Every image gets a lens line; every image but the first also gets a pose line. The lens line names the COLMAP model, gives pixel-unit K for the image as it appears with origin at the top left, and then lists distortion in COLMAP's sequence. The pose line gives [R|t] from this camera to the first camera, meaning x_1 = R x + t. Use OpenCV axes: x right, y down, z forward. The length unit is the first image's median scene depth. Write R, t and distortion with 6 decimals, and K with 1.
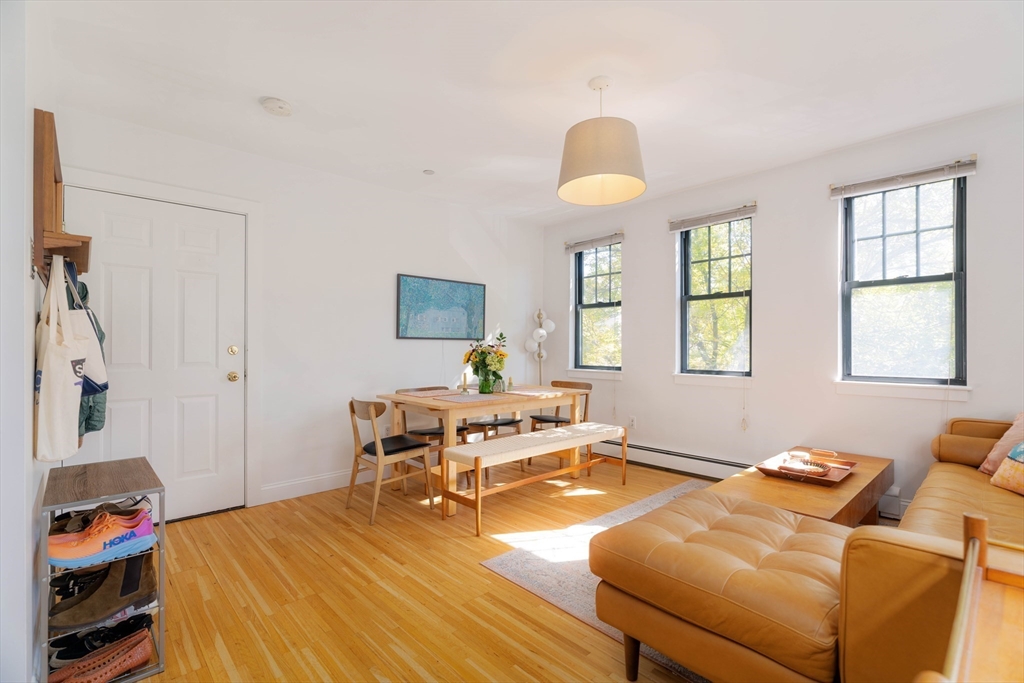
lens RADIAL K [[461.0, 0, 512.0], [0, 461.0, 341.5], [0, 0, 1]] dist [-0.010199, 0.000290]
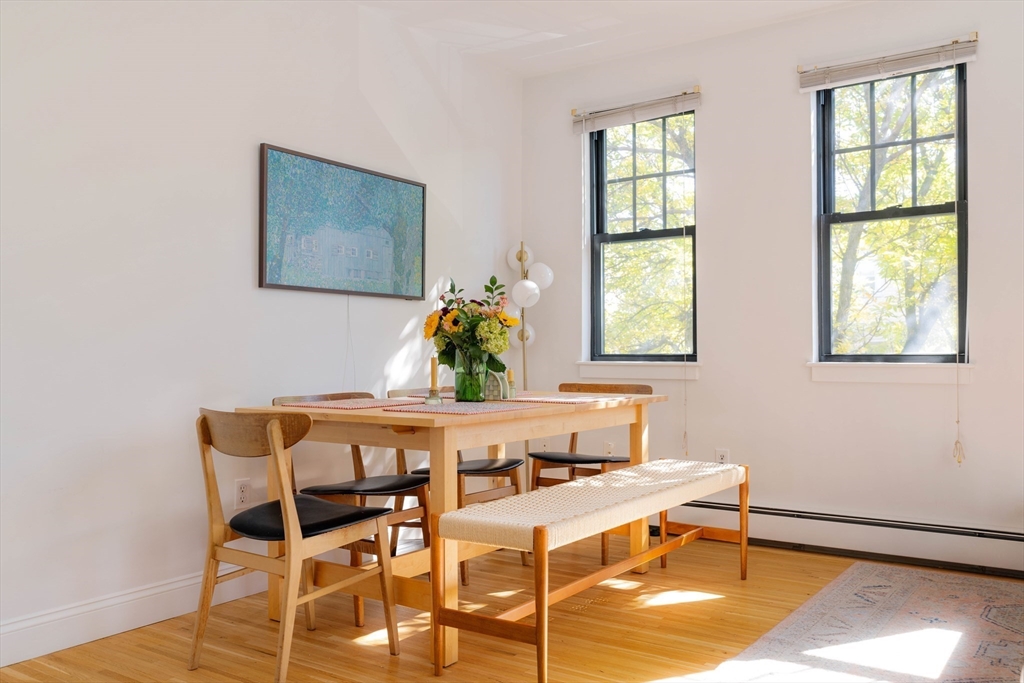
lens RADIAL K [[864.0, 0, 532.4], [0, 864.0, 339.1], [0, 0, 1]] dist [0.003958, 0.001939]
pose [[0.977310, -0.001574, 0.211808, -0.182338], [0.001184, 0.999997, 0.001969, 0.046687], [-0.211811, -0.001673, 0.977309, 0.125829]]
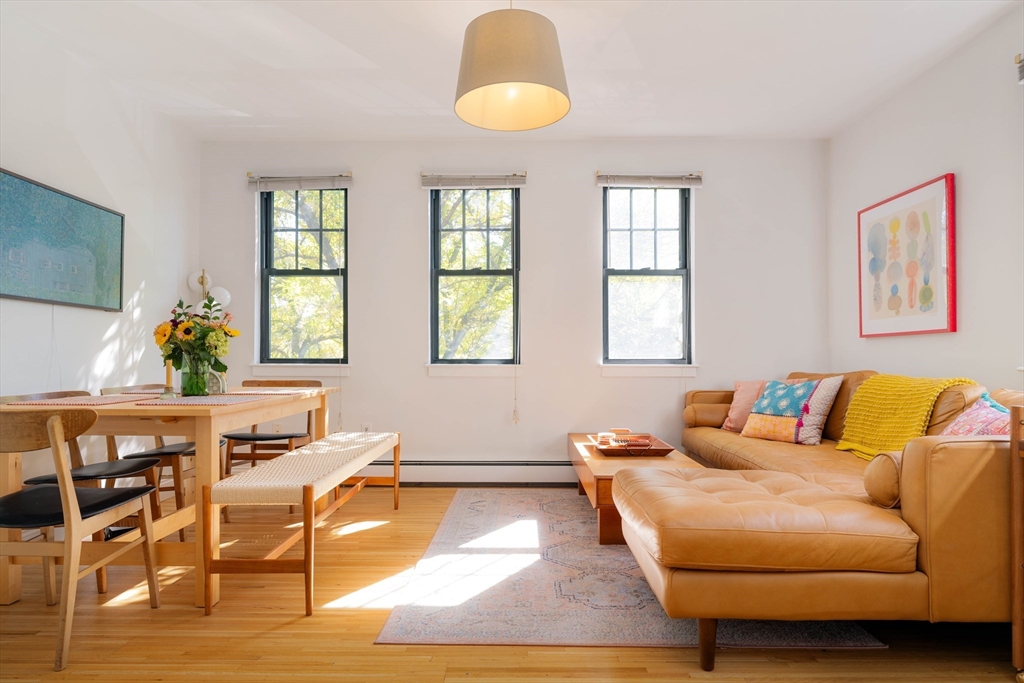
lens RADIAL K [[591.5, 0, 524.6], [0, 591.5, 347.8], [0, 0, 1]] dist [-0.005472, -0.000600]
pose [[0.695310, 0.011311, 0.718621, -0.307338], [-0.012790, 0.999913, -0.003364, 0.048285], [-0.718596, -0.006852, 0.695394, 0.178409]]
